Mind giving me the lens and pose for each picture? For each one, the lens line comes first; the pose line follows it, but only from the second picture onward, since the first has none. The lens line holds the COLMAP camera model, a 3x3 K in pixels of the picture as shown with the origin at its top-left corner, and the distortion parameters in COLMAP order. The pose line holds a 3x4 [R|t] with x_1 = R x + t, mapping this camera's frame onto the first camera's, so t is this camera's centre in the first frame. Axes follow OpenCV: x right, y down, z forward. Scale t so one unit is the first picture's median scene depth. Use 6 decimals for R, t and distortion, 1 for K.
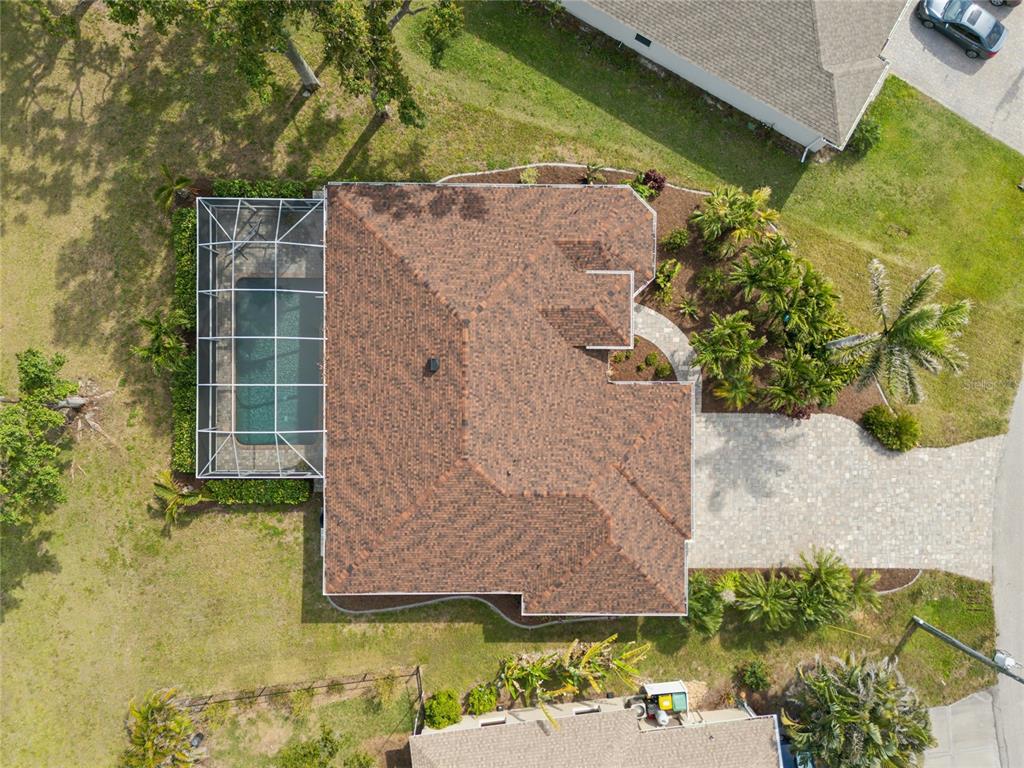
lens RADIAL K [[826.1, 0, 524.0], [0, 826.1, 382.7], [0, 0, 1]] dist [0.041499, -0.010499]
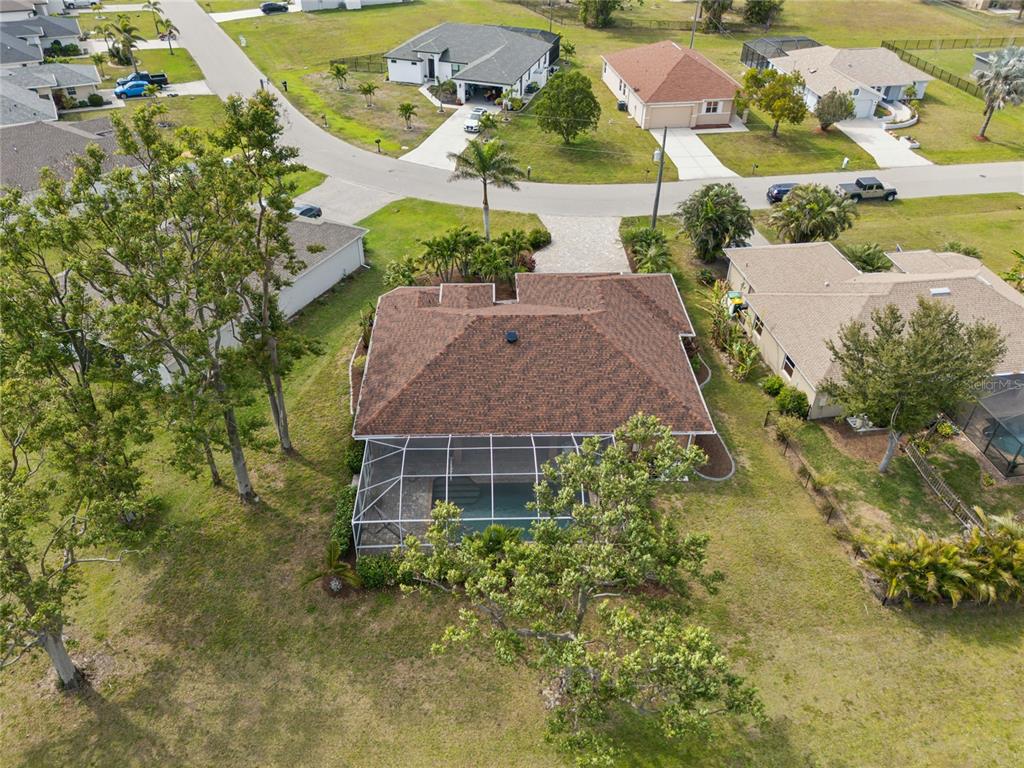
lens RADIAL K [[754.8, 0, 512.0], [0, 754.8, 384.0], [0, 0, 1]] dist [0.080285, -0.064215]
pose [[-0.038970, -0.637956, 0.769086, -0.925750], [0.999210, -0.018870, 0.034978, -0.055038], [-0.007801, 0.769841, 0.638188, 0.269712]]
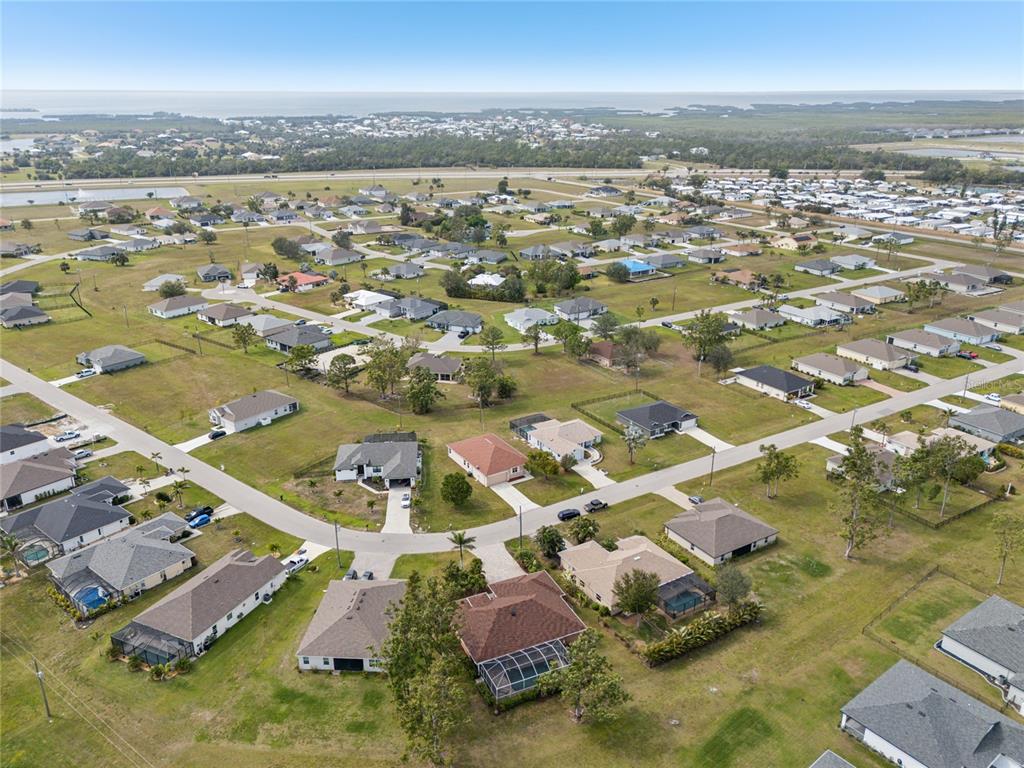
lens RADIAL K [[754.8, 0, 512.0], [0, 754.8, 384.0], [0, 0, 1]] dist [0.080285, -0.064215]
pose [[-0.424957, -0.350243, 0.834710, -2.219164], [0.905148, -0.153342, 0.396476, -1.044015], [-0.010867, 0.924022, 0.382186, -1.051310]]
